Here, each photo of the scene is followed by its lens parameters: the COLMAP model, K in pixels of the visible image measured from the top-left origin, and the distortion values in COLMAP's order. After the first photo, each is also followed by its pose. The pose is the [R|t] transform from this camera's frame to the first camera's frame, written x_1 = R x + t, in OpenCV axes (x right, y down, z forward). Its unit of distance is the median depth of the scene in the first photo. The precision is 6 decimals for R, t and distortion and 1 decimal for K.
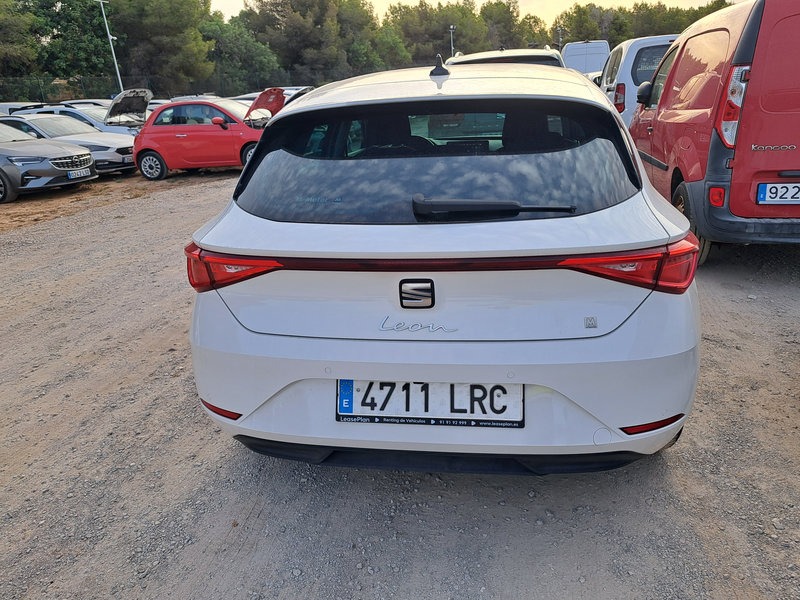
lens RADIAL K [[553.6, 0, 400.5], [0, 553.6, 296.8], [0, 0, 1]] dist [0.044386, -0.026160]
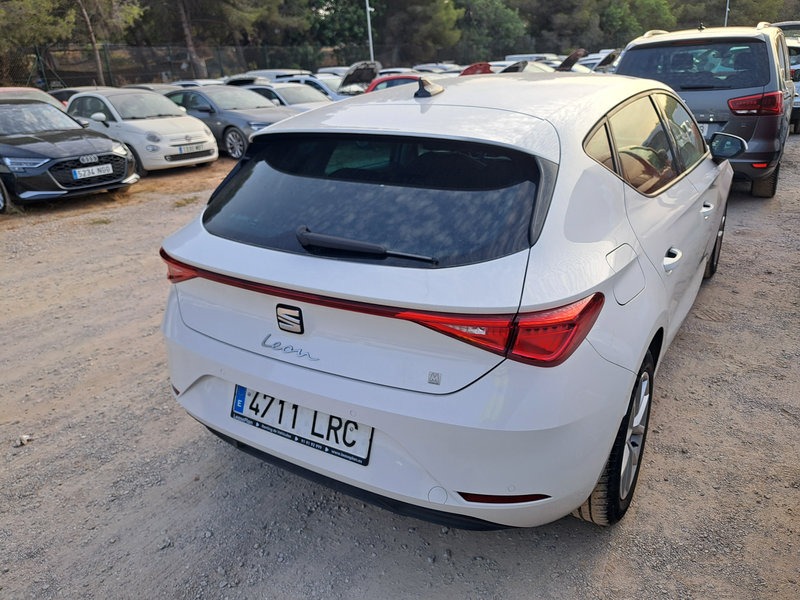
lens RADIAL K [[553.6, 0, 416.4], [0, 553.6, 294.6], [0, 0, 1]] dist [0.044386, -0.026160]
pose [[0.928000, 0.156658, -0.338046, 0.438898], [-0.140258, 0.987452, 0.072573, -0.118201], [0.345173, -0.019934, 0.938327, 0.058807]]
